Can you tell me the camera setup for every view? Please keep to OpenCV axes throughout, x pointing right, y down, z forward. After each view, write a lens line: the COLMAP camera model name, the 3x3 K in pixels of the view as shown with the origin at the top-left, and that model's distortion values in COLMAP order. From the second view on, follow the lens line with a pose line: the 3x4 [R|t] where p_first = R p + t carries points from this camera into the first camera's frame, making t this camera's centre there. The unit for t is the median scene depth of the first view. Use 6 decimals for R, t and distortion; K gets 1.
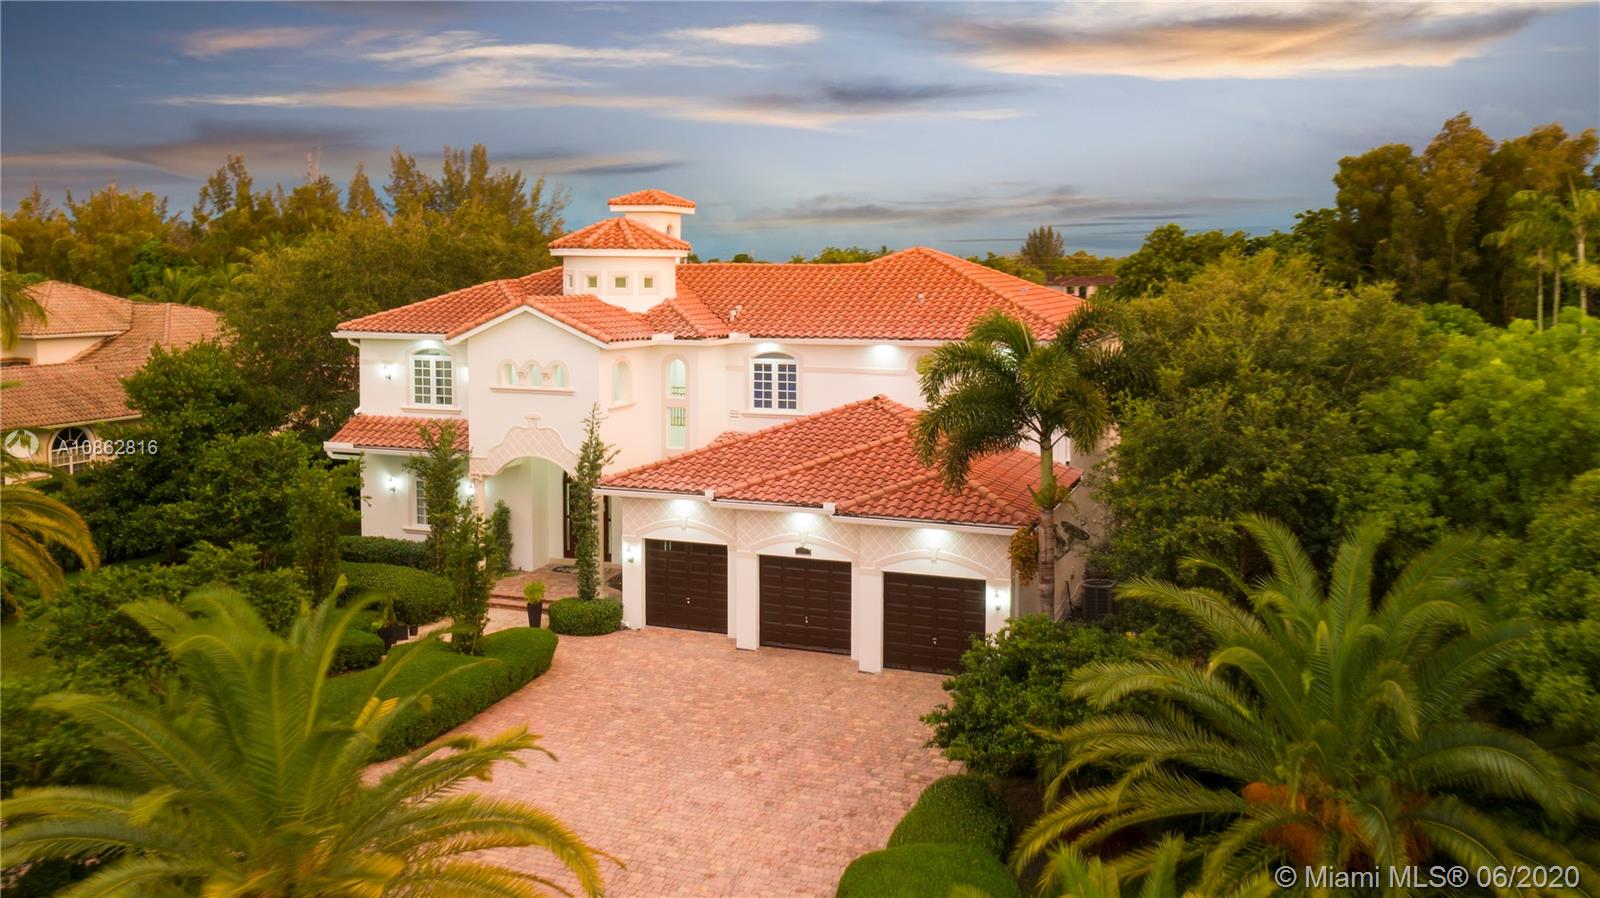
lens RADIAL K [[1244.8, 0, 809.3], [0, 1244.8, 490.5], [0, 0, 1]] dist [-0.024972, -0.002878]
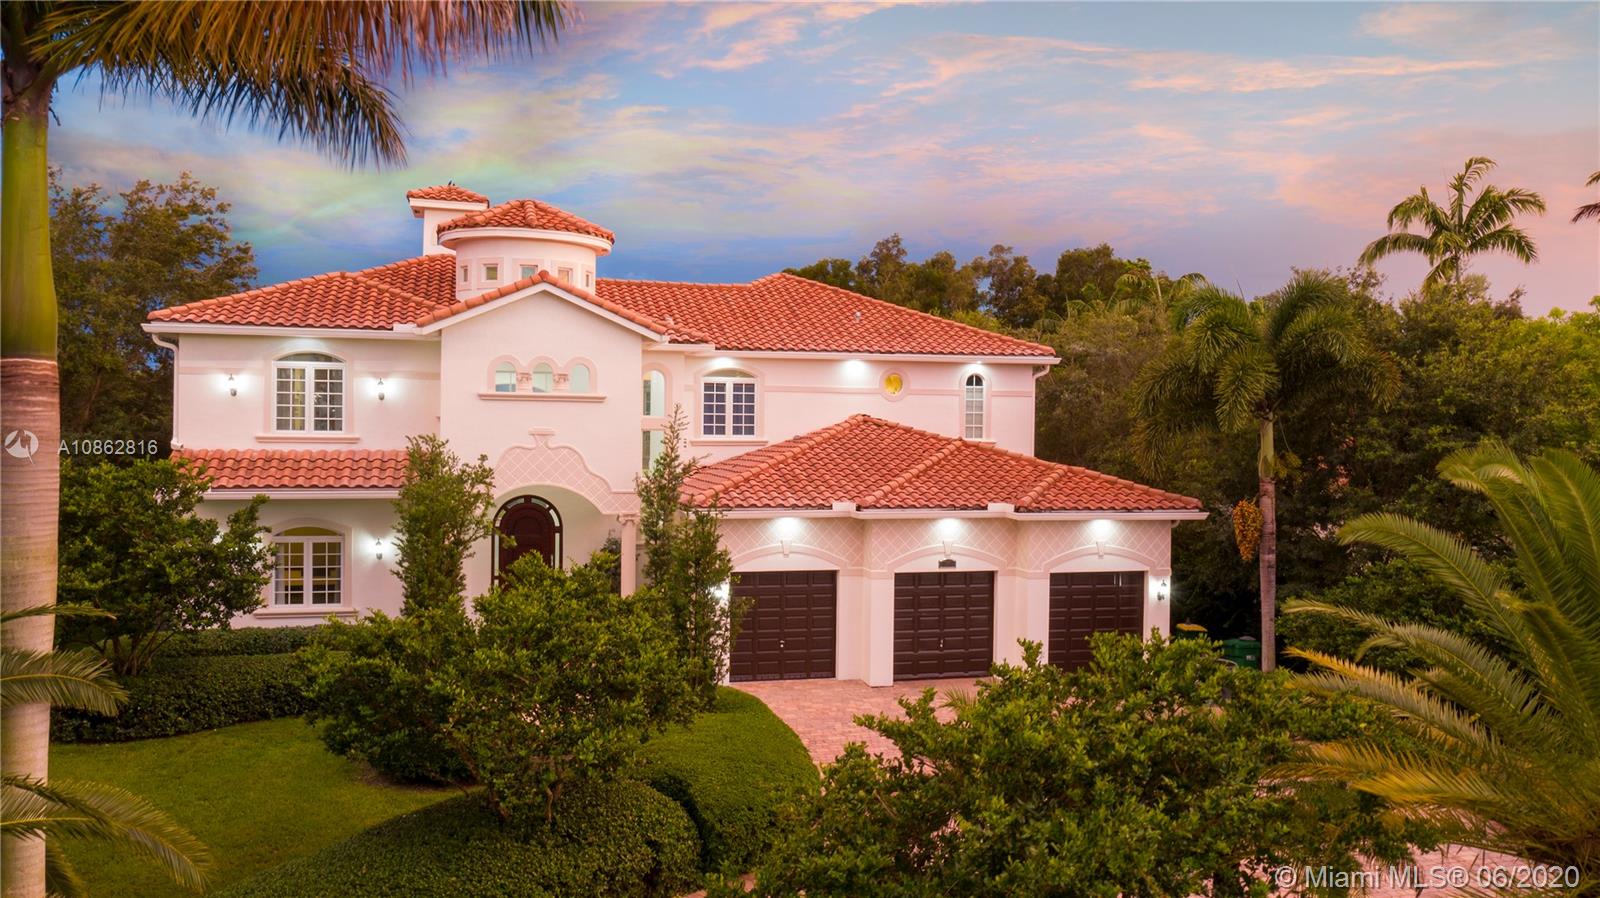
lens RADIAL K [[1244.8, 0, 786.6], [0, 1244.8, 560.5], [0, 0, 1]] dist [-0.024972, -0.002878]
pose [[0.813865, -0.061503, 0.577791, -0.507778], [0.101002, 0.994219, -0.036440, 0.057890], [-0.572209, 0.088015, 0.815371, 0.276121]]
